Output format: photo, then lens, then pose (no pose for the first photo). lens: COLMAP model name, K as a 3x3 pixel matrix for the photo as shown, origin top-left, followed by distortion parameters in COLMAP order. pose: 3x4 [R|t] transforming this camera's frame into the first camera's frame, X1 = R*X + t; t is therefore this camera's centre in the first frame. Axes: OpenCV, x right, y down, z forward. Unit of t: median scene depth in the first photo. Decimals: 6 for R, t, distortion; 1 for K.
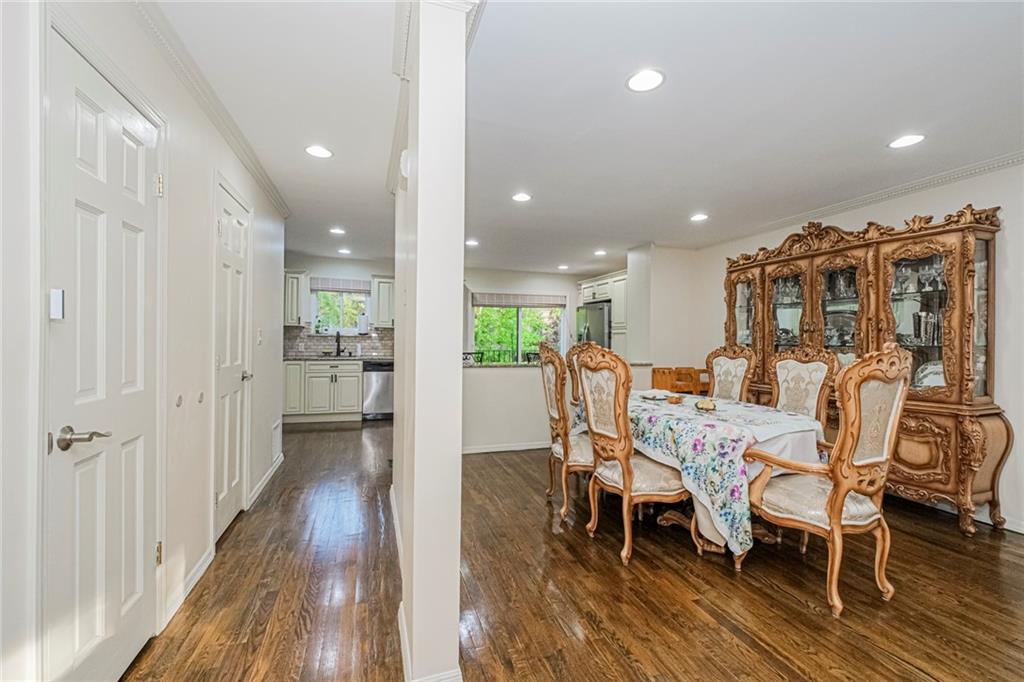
lens RADIAL K [[427.8, 0, 512.6], [0, 427.8, 338.0], [0, 0, 1]] dist [-0.001708, -0.000273]
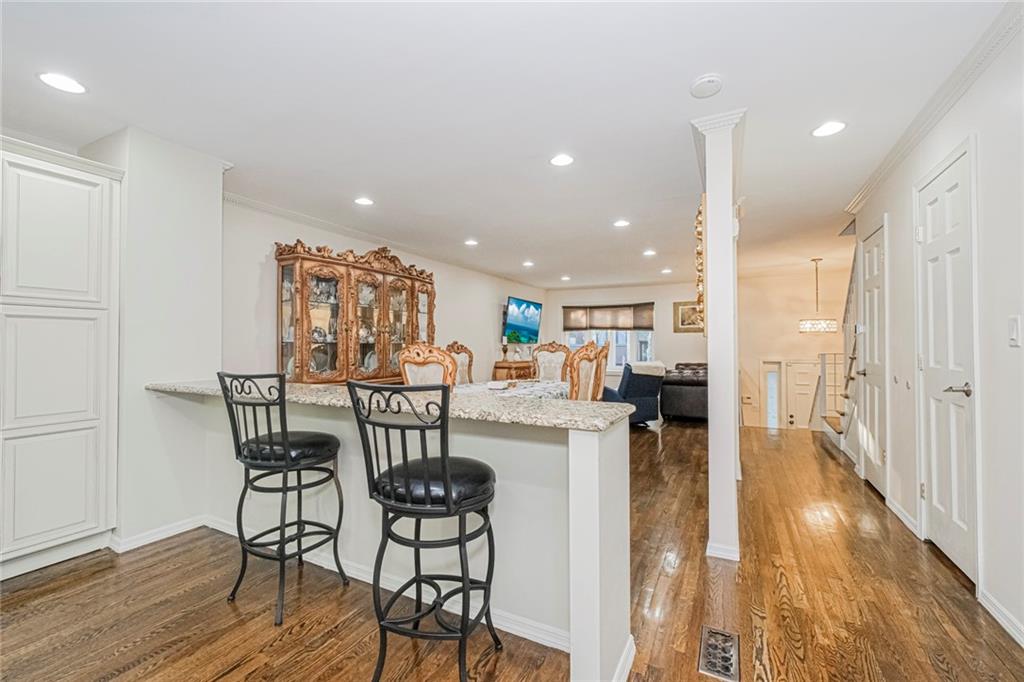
lens RADIAL K [[427.8, 0, 512.6], [0, 427.8, 338.0], [0, 0, 1]] dist [-0.001708, -0.000273]
pose [[-0.699841, 0.009530, 0.714235, -0.405511], [-0.003363, 0.999856, -0.016636, 0.014820], [-0.714291, -0.014044, -0.699708, 1.410661]]
